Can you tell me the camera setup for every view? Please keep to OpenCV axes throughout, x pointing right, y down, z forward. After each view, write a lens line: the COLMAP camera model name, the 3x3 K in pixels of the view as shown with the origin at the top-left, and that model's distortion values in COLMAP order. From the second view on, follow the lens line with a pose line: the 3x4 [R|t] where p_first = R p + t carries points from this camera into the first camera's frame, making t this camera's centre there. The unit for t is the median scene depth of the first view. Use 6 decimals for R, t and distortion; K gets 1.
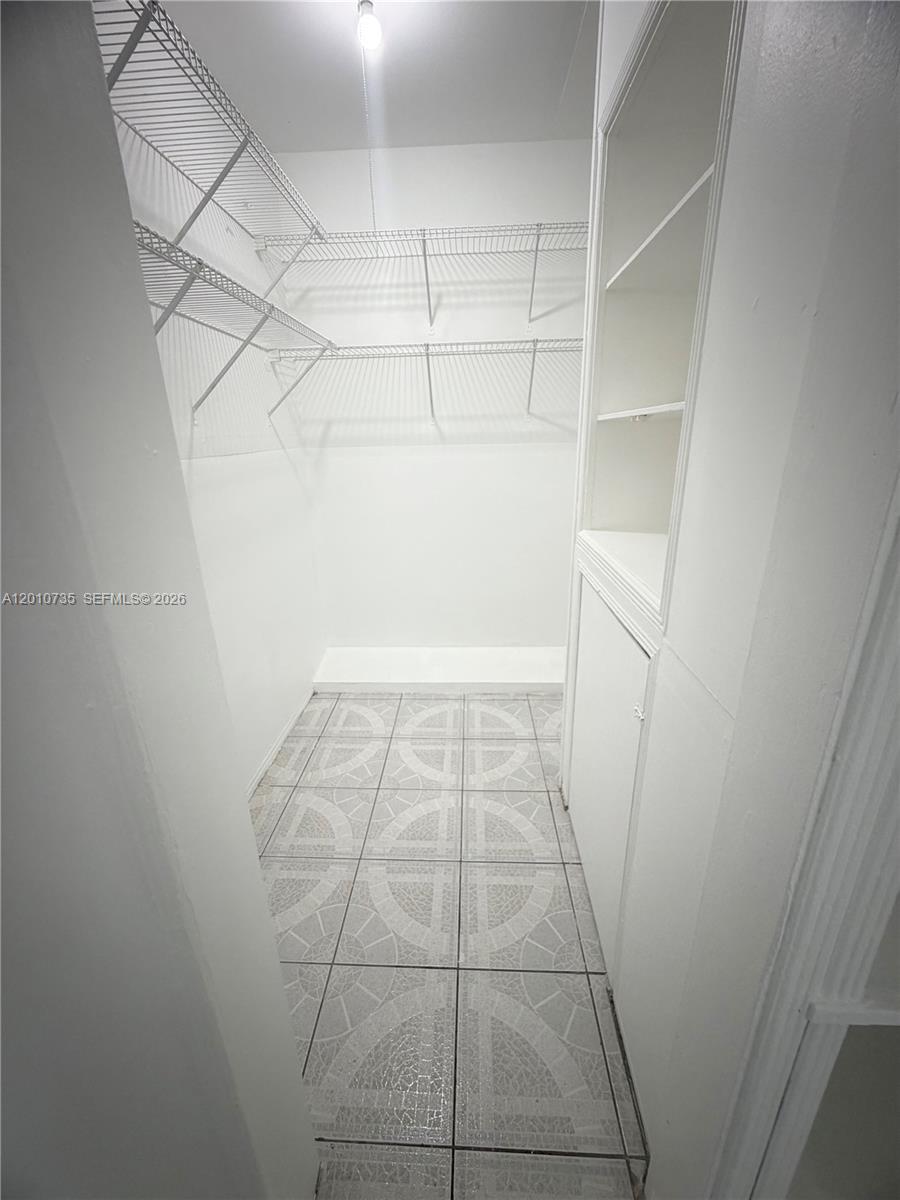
lens RADIAL K [[482.3, 0, 445.0], [0, 482.3, 599.3], [0, 0, 1]] dist [-0.001306, 0.000748]
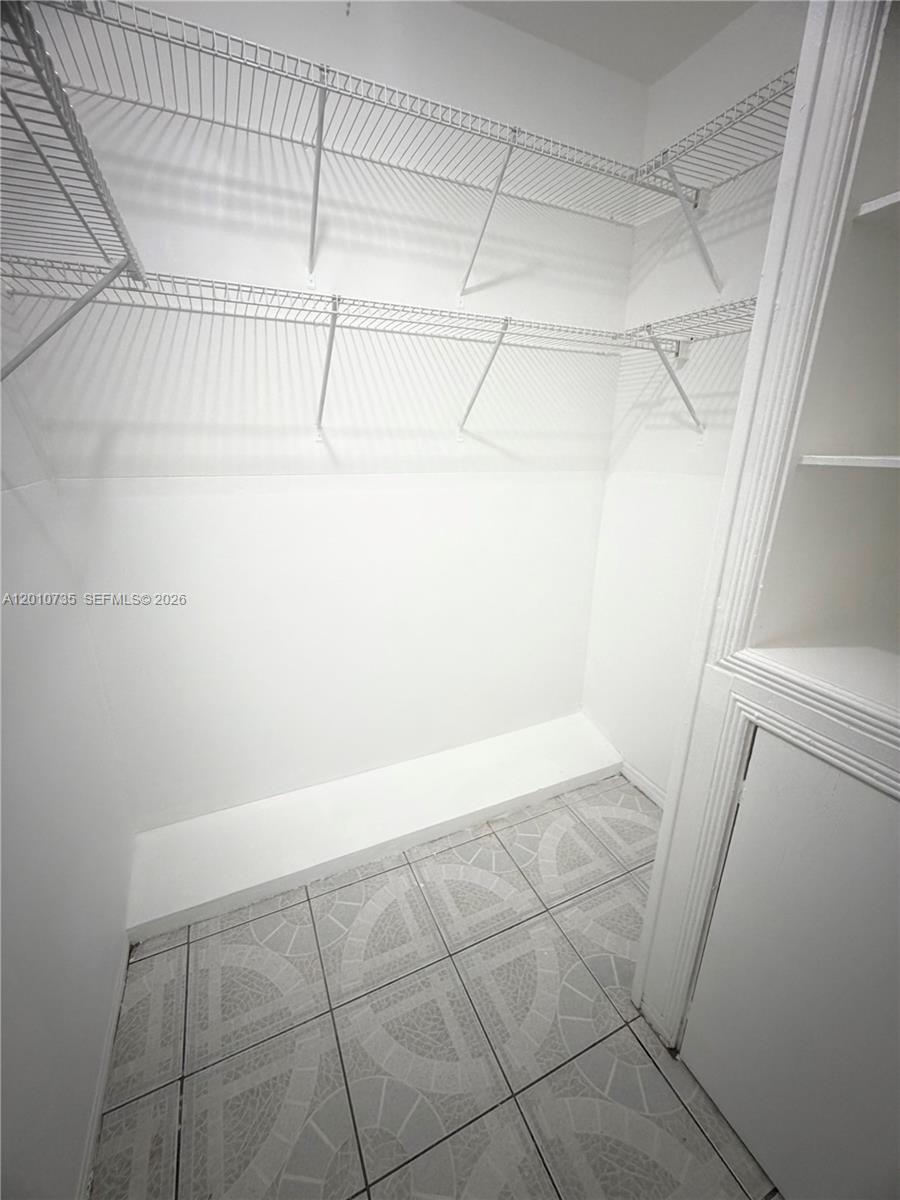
lens RADIAL K [[482.3, 0, 444.8], [0, 482.3, 595.5], [0, 0, 1]] dist [-0.001306, 0.000748]
pose [[0.884178, -0.110303, 0.453941, -0.194116], [0.117731, 0.992973, 0.011968, -0.171733], [-0.452072, 0.042861, 0.890951, 0.432839]]
